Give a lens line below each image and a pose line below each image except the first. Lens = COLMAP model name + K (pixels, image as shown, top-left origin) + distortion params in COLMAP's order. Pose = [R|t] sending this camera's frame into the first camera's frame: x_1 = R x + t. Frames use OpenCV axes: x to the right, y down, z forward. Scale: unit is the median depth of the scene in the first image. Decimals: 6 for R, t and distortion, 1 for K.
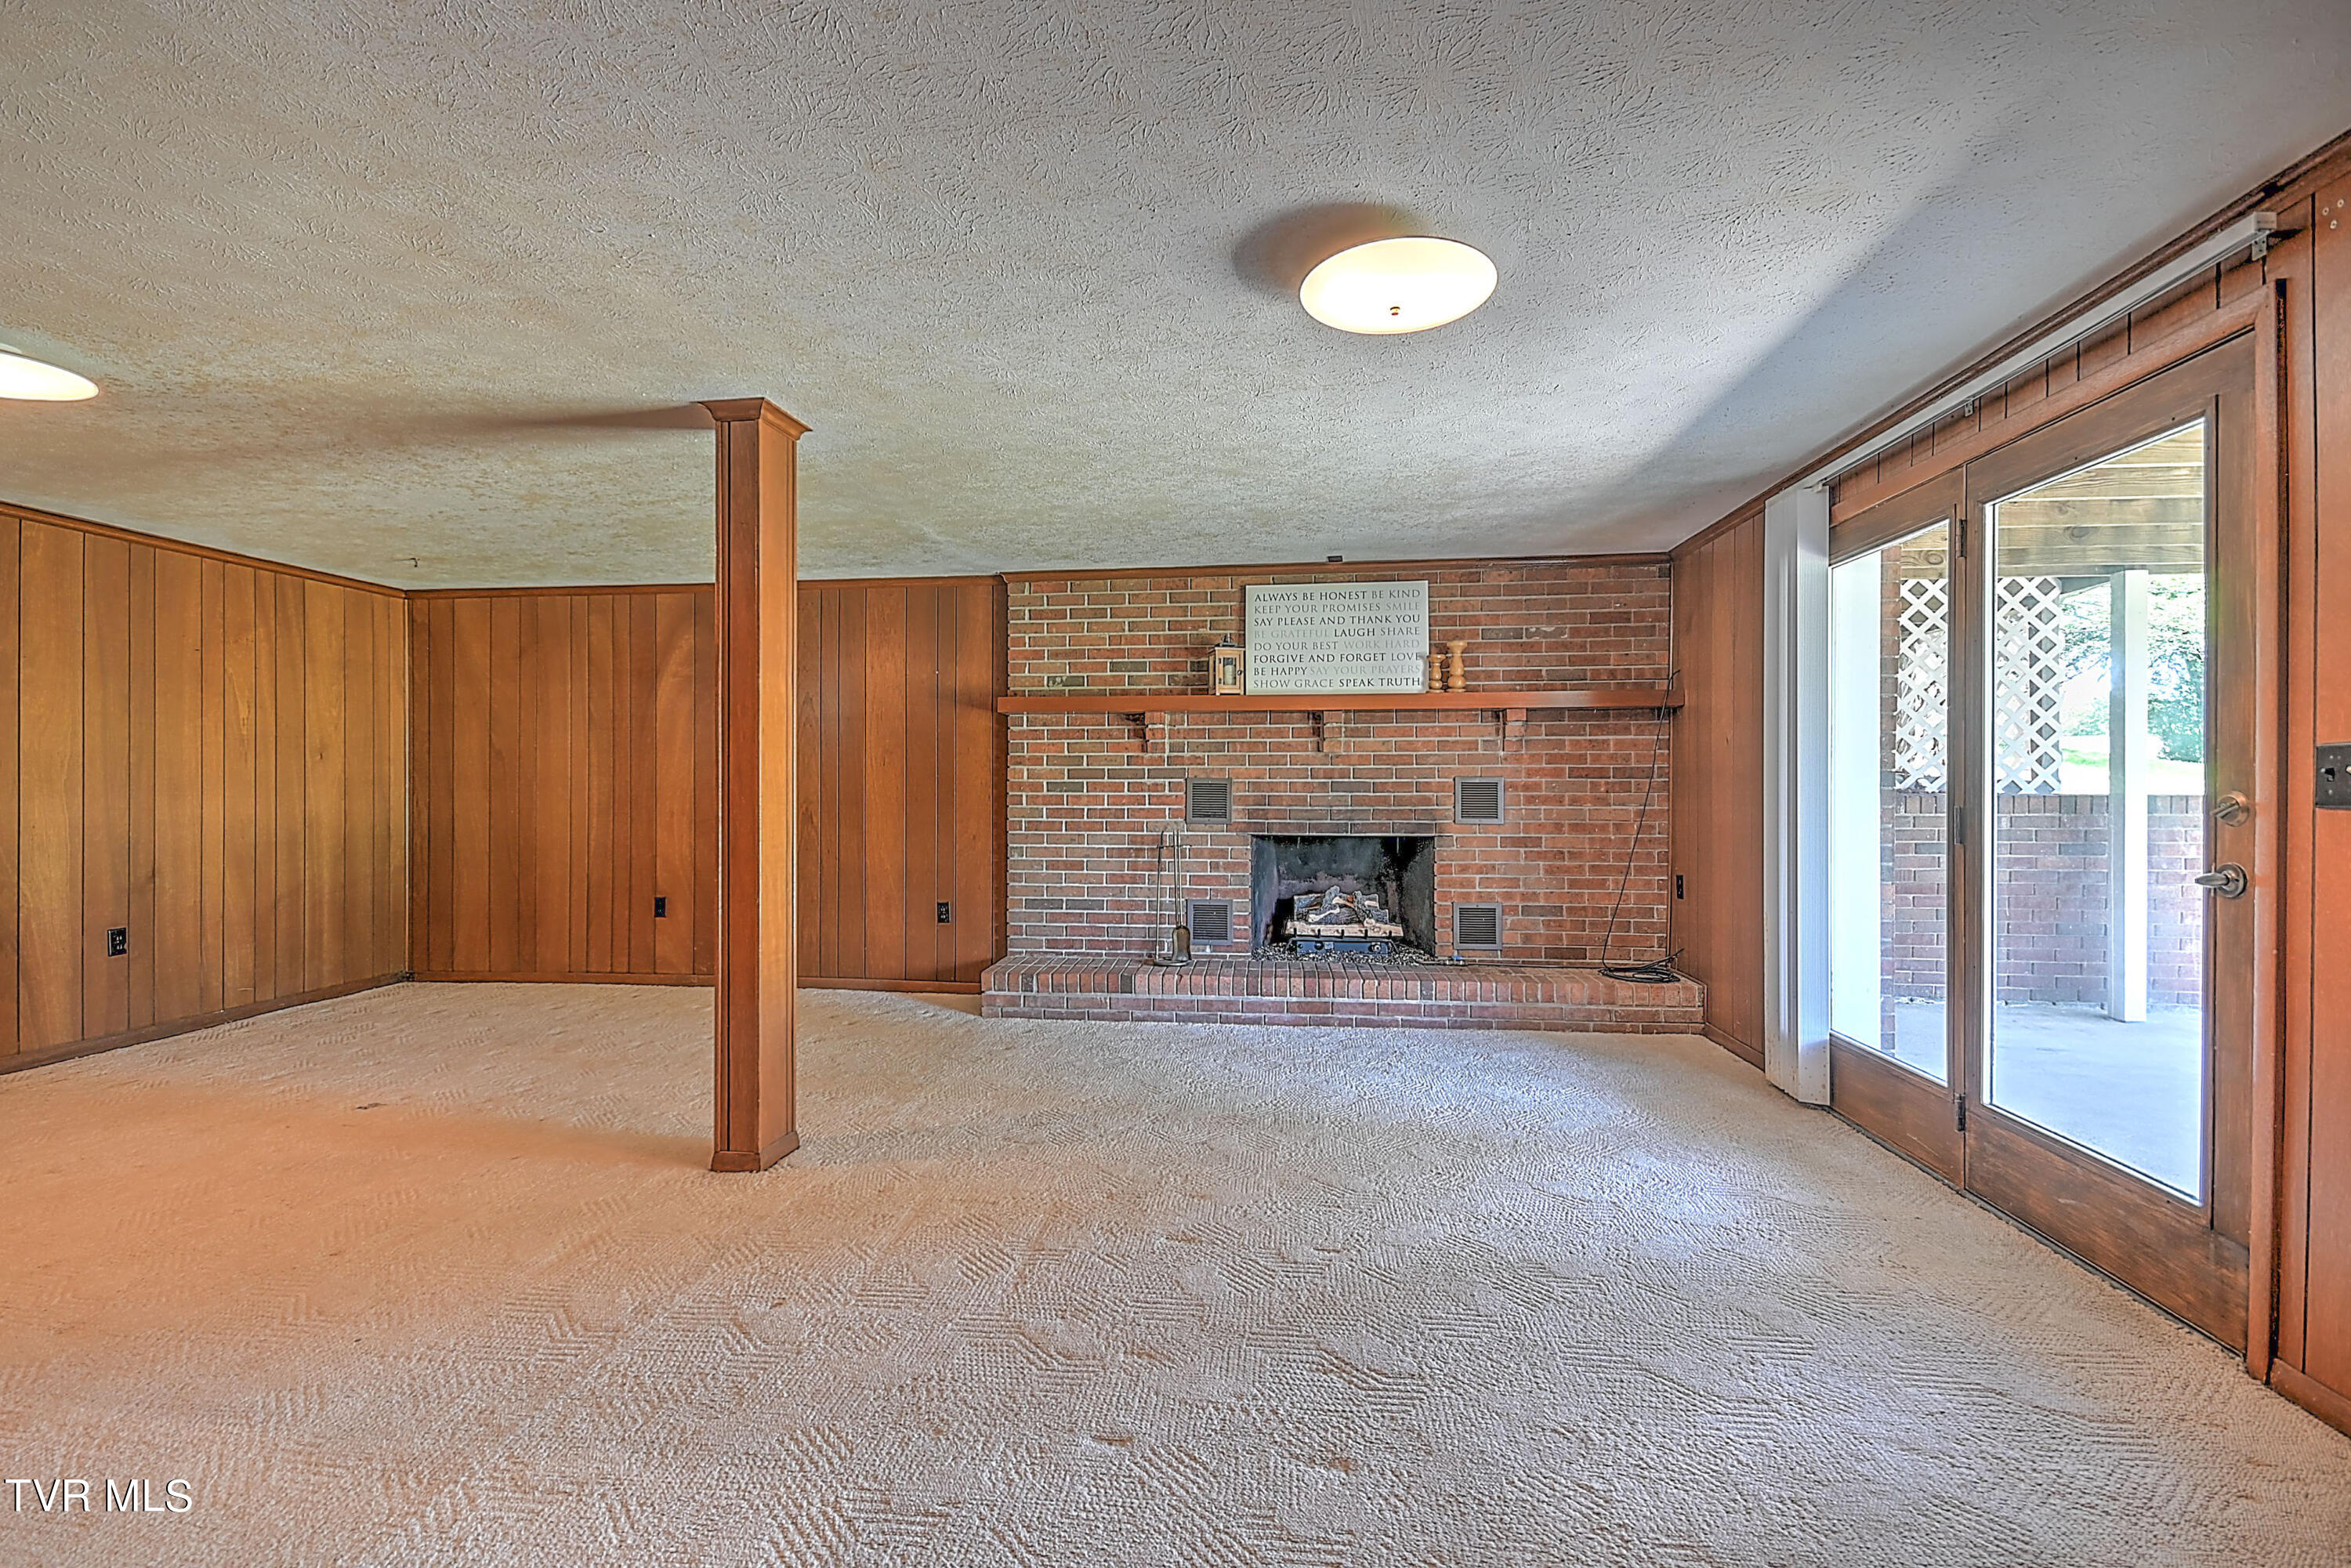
lens RADIAL K [[1042.5, 0, 1161.2], [0, 1042.5, 784.9], [0, 0, 1]] dist [0.015603, -0.007755]
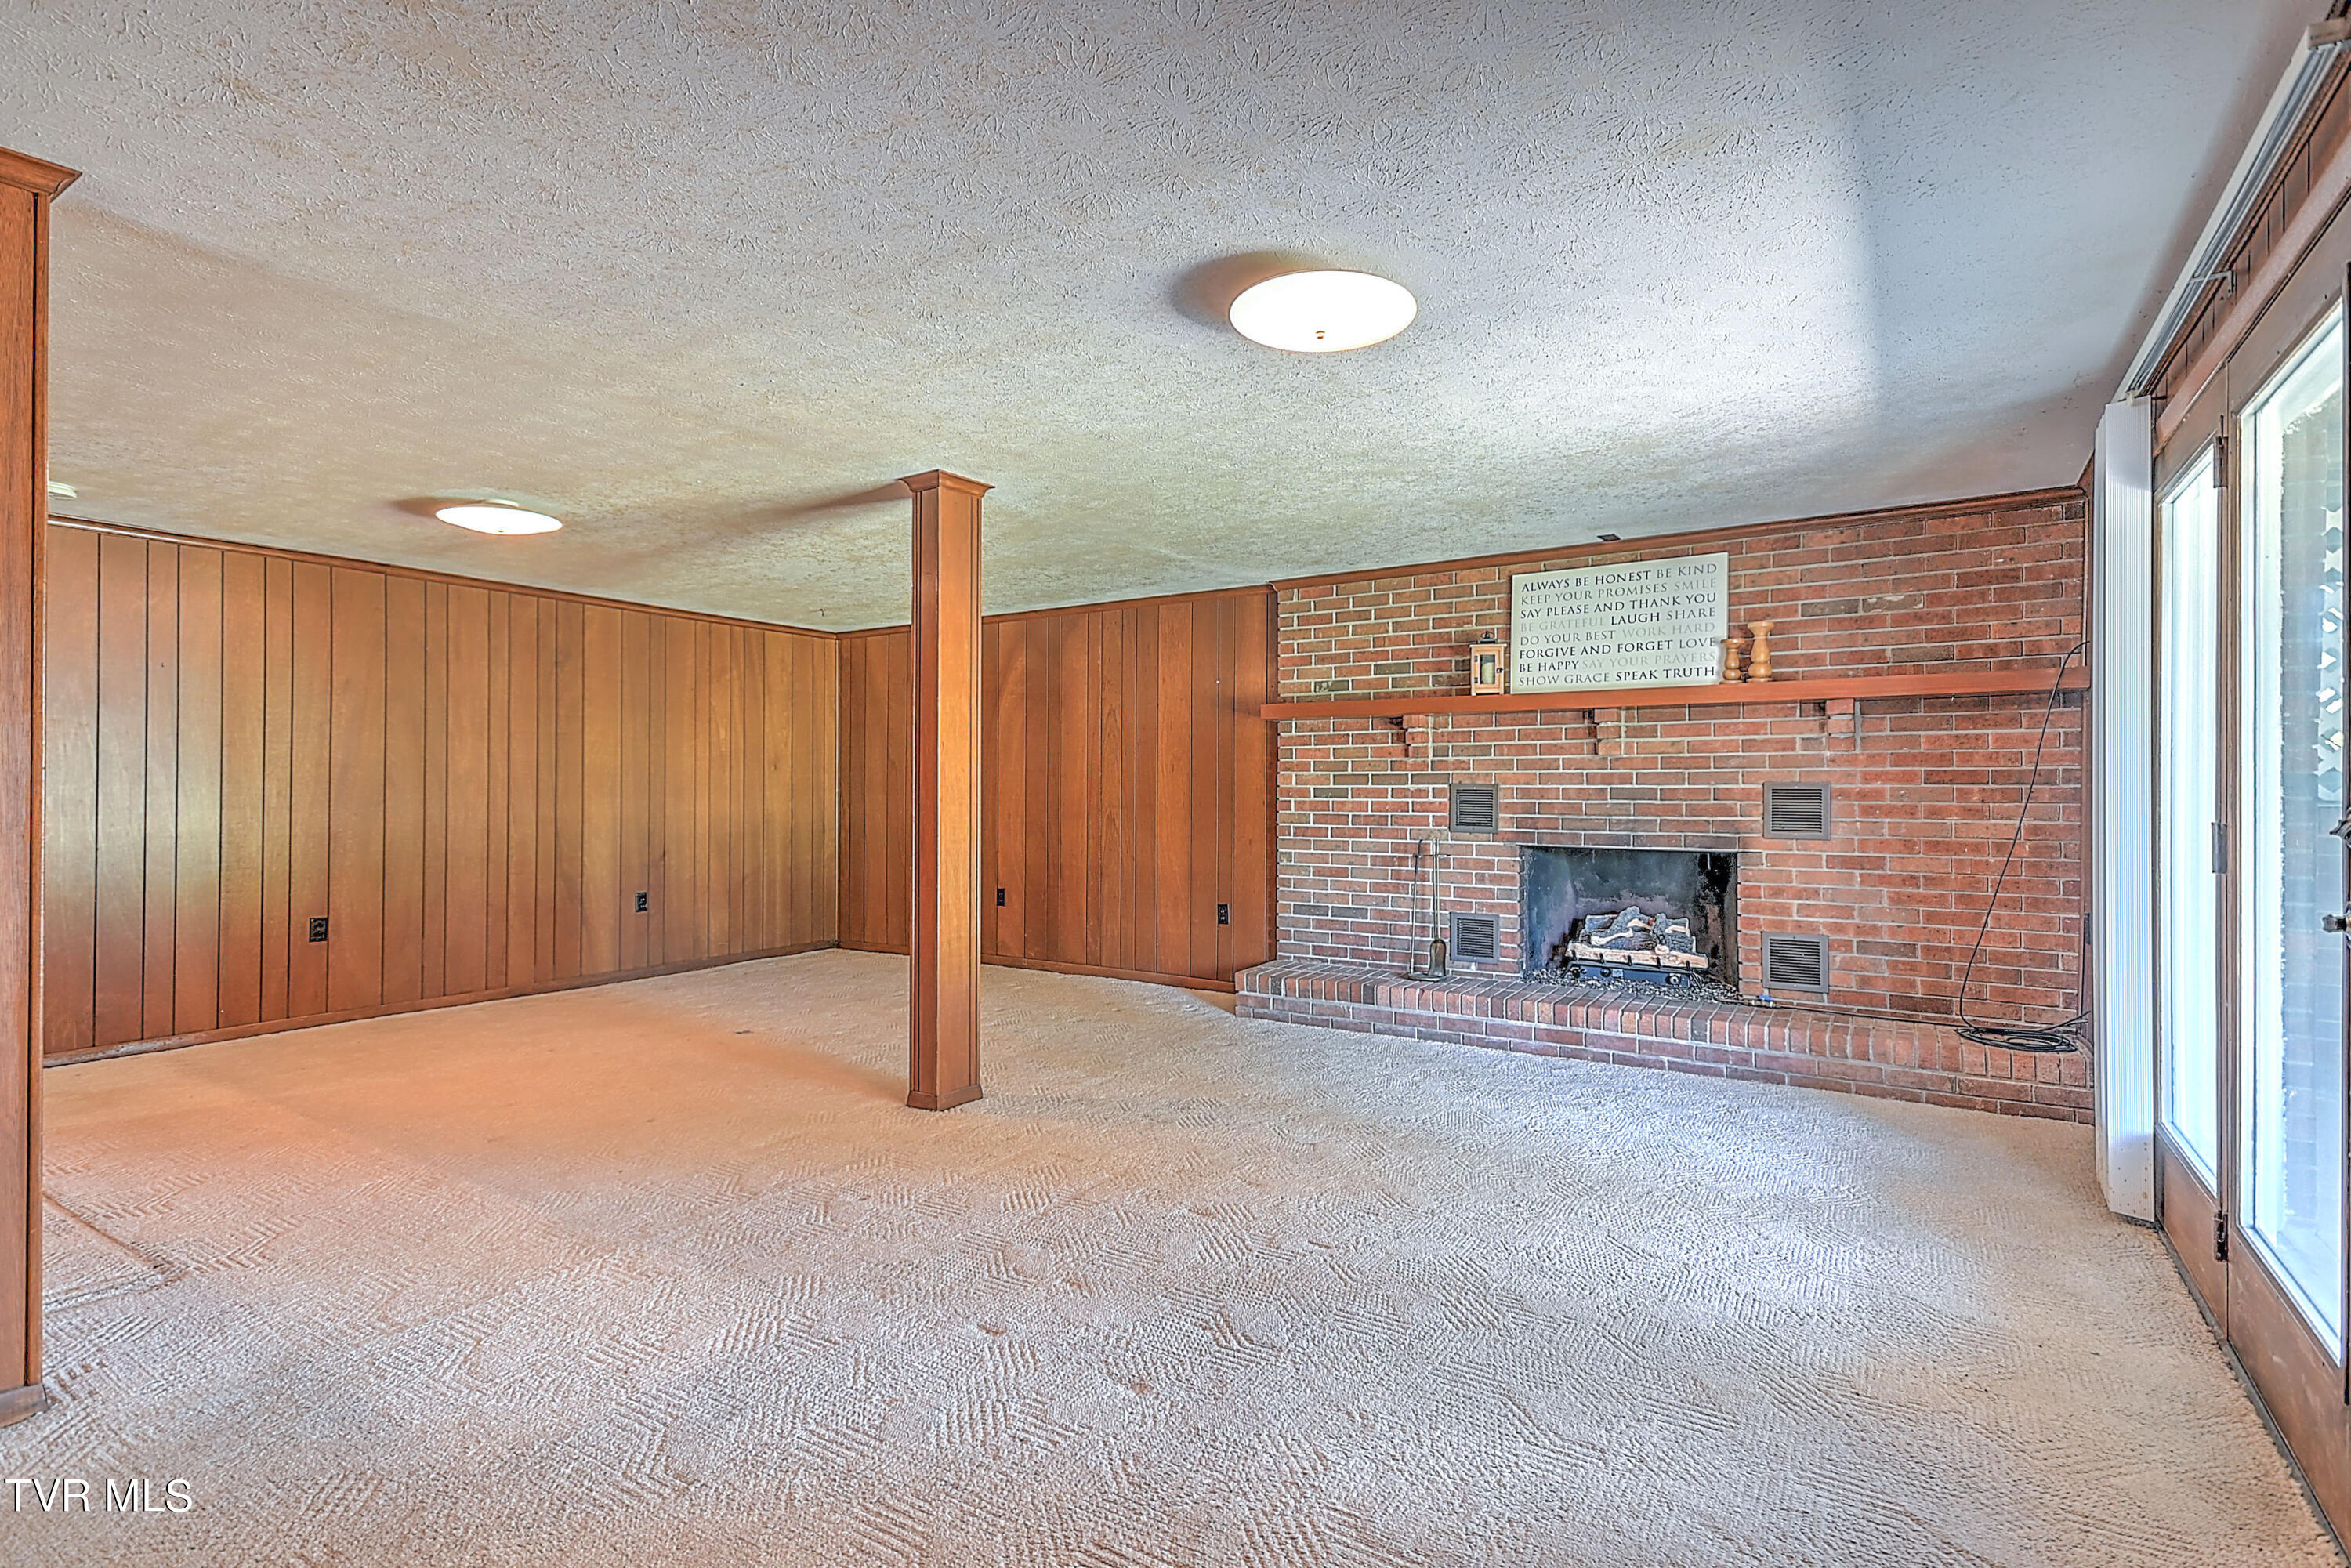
lens RADIAL K [[1127.9, 0, 1161.3], [0, 1127.9, 783.5], [0, 0, 1]] dist [0.015911, -0.000979]
pose [[0.896560, -0.000380, -0.442922, 0.265249], [-0.002565, 0.999978, -0.006051, 0.000056], [0.442915, 0.006561, 0.896540, -0.033923]]
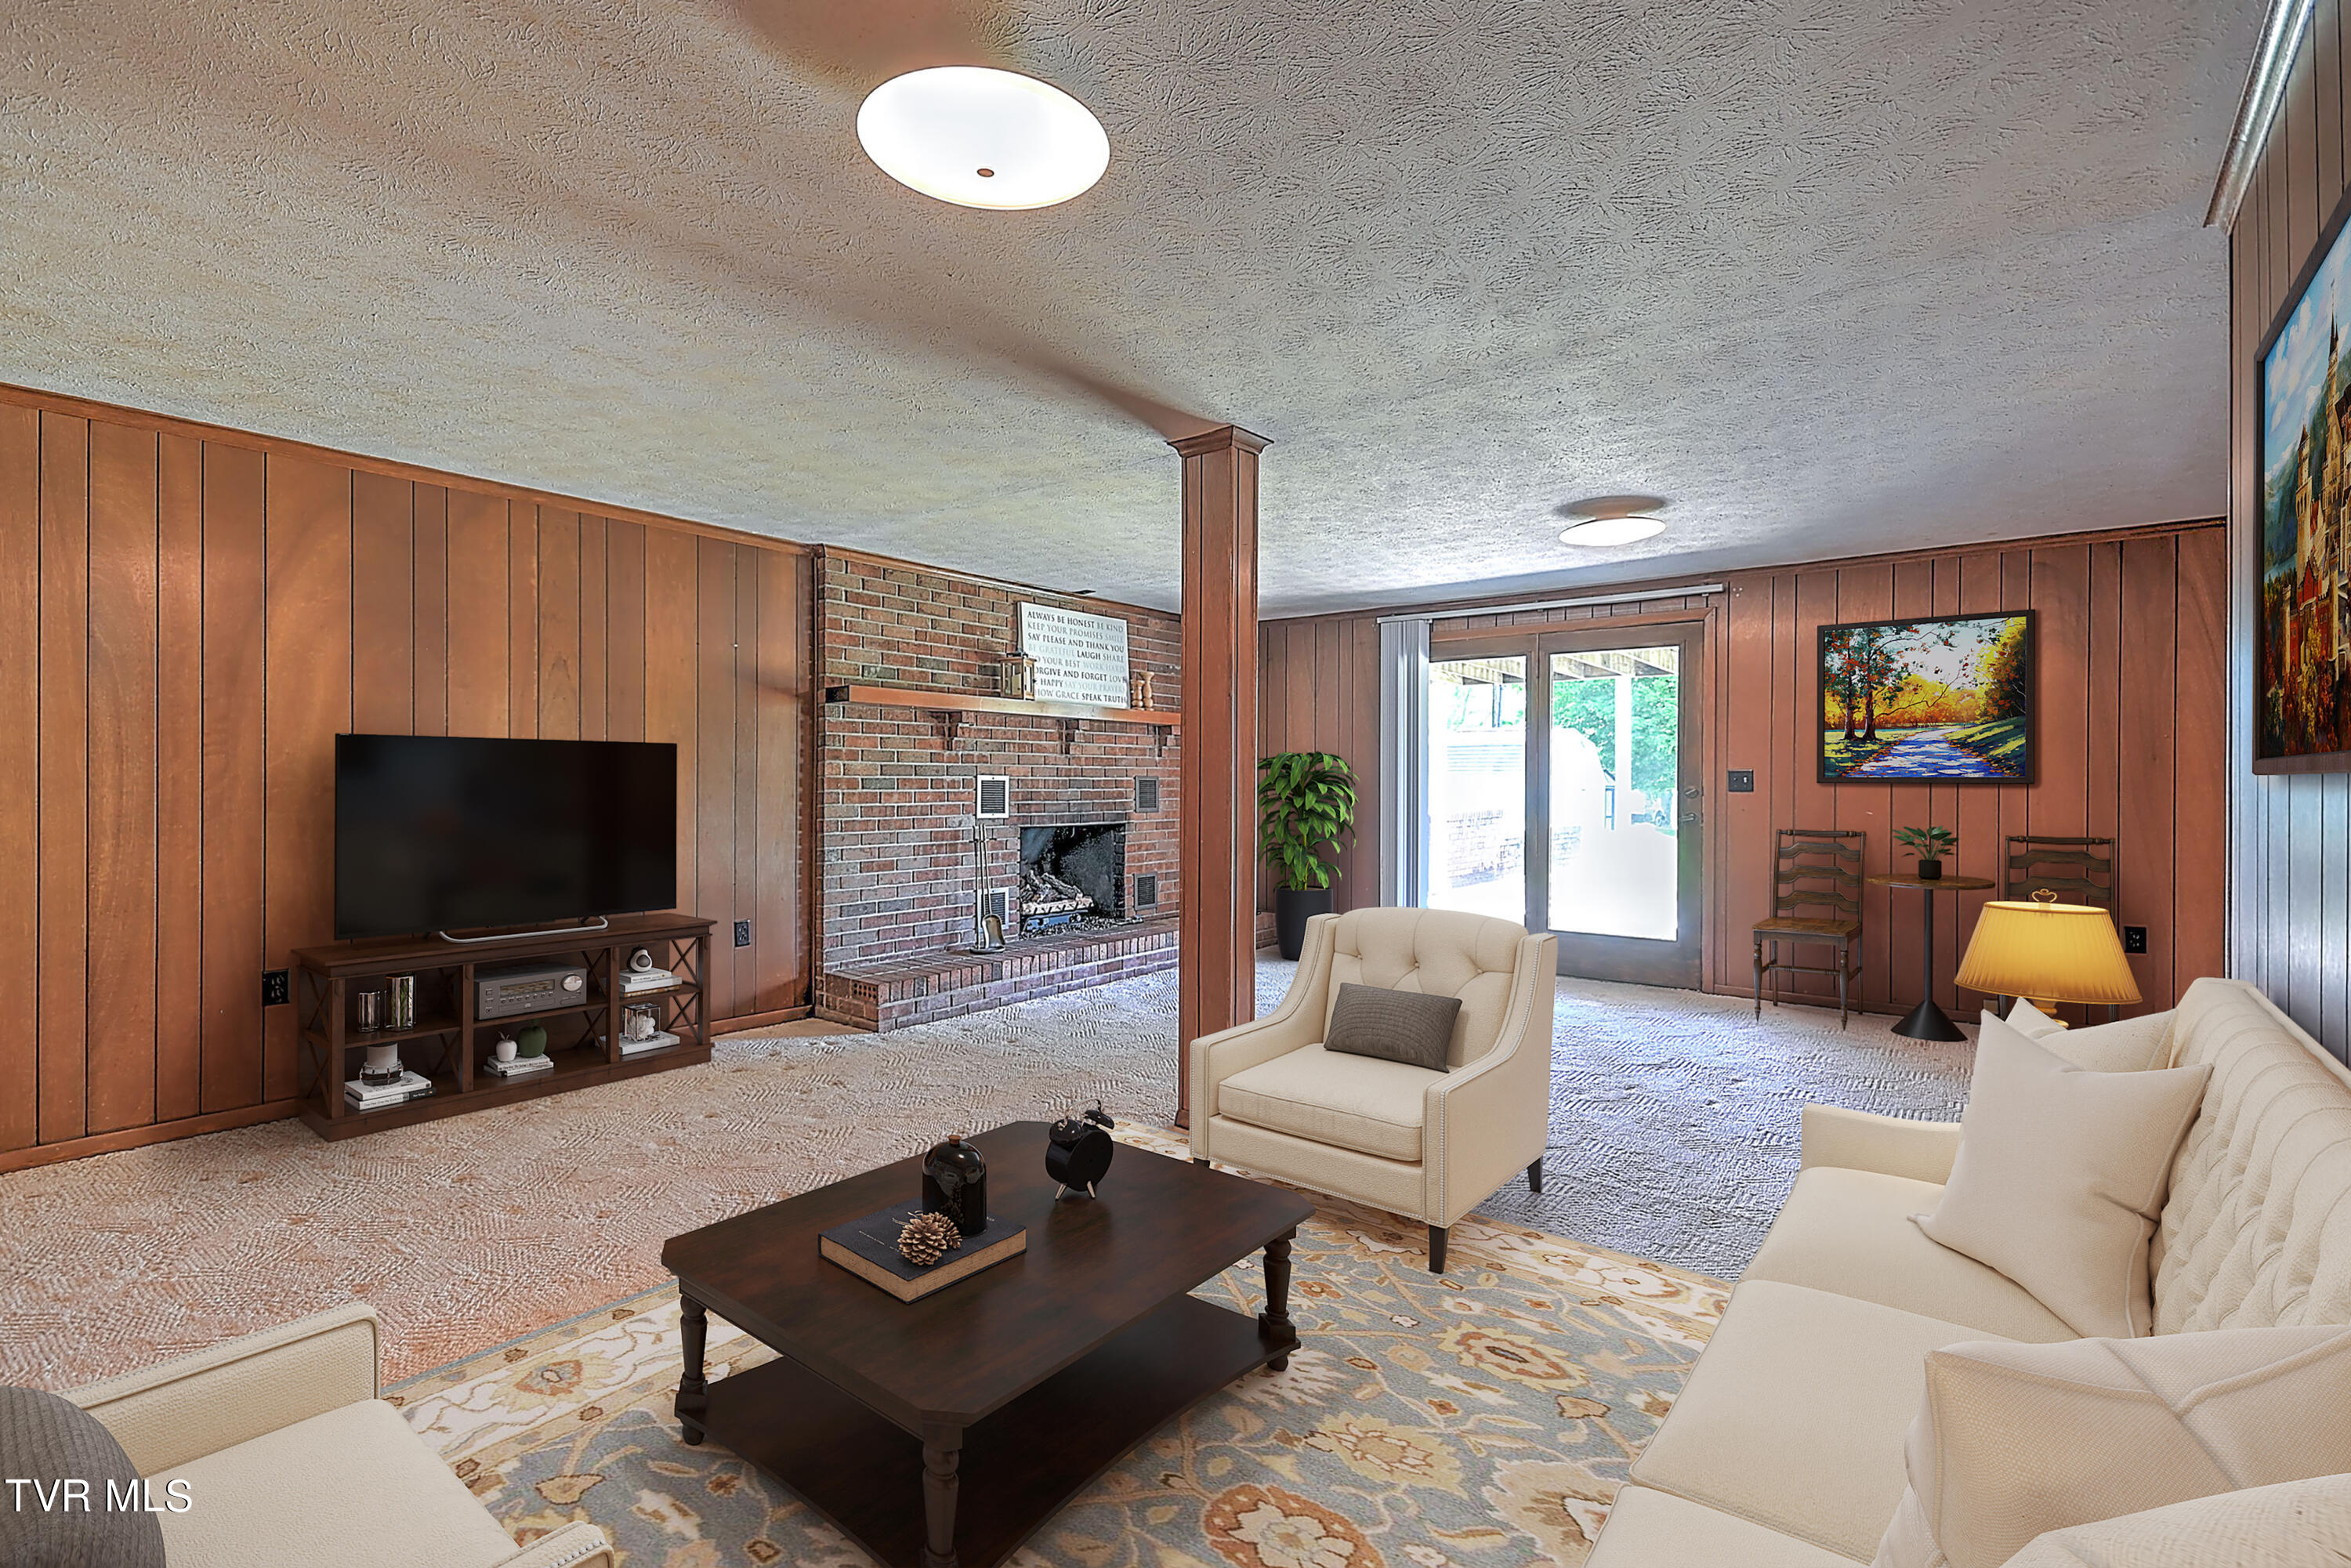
lens RADIAL K [[1086.6, 0, 1168.9], [0, 1086.6, 783.7], [0, 0, 1]] dist [0.018905, -0.002973]
pose [[0.514180, 0.000537, 0.857682, -0.893293], [-0.004283, 0.999989, 0.001942, -0.001180], [-0.857671, -0.004672, 0.514177, 0.295966]]
